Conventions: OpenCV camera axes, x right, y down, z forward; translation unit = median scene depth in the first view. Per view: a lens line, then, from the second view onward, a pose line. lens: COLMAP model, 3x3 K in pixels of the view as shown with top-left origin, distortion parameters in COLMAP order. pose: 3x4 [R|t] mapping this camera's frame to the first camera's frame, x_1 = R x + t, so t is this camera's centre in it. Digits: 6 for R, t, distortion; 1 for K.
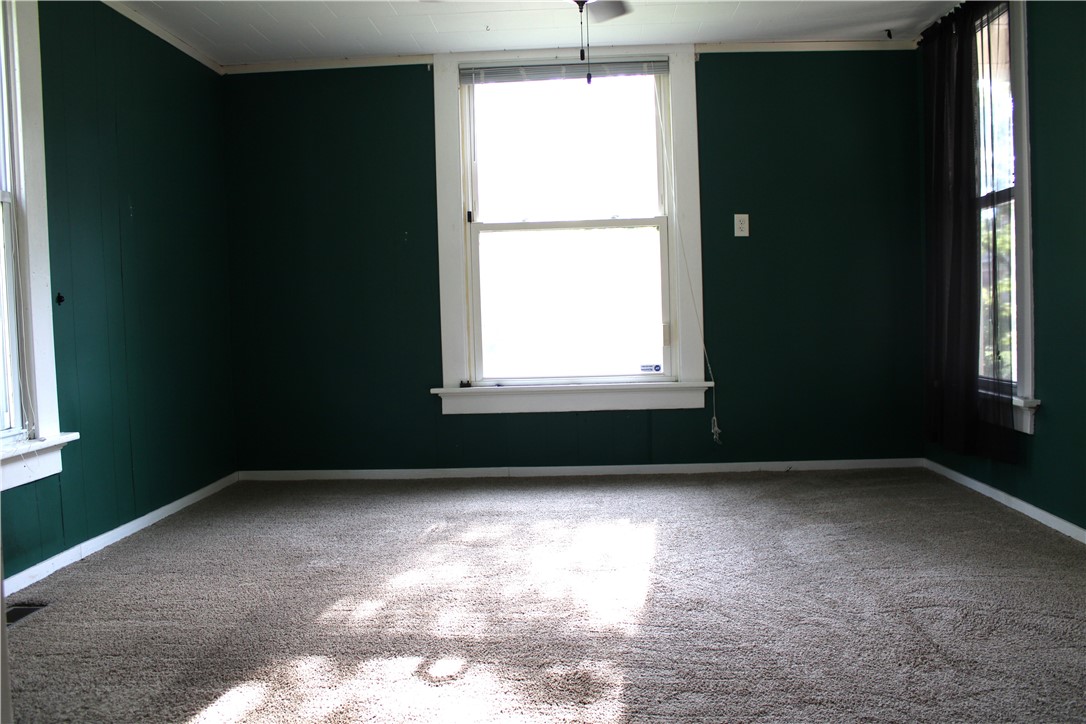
lens RADIAL K [[907.6, 0, 542.8], [0, 907.6, 358.3], [0, 0, 1]] dist [-0.025653, 0.004511]
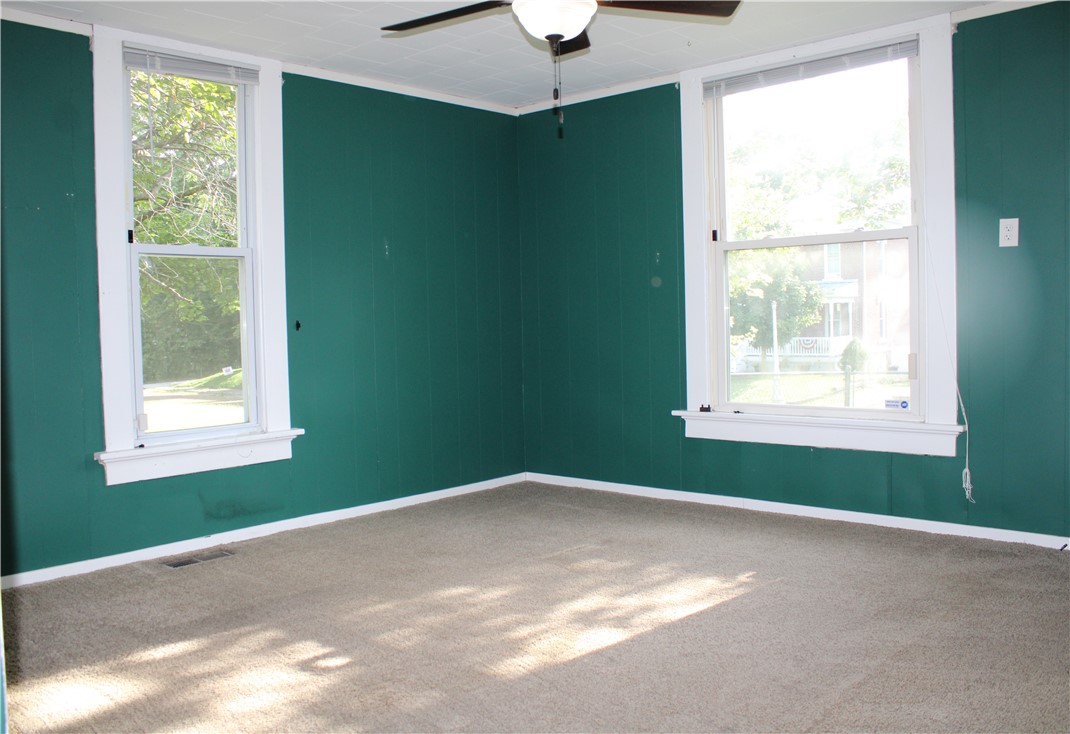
lens RADIAL K [[913.1, 0, 537.0], [0, 913.1, 374.3], [0, 0, 1]] dist [-0.004026, 0.019628]
pose [[0.803631, 0.045092, -0.593417, 0.362506], [-0.034907, 0.998980, 0.028636, -0.030795], [0.594103, -0.002299, 0.804386, 0.108280]]
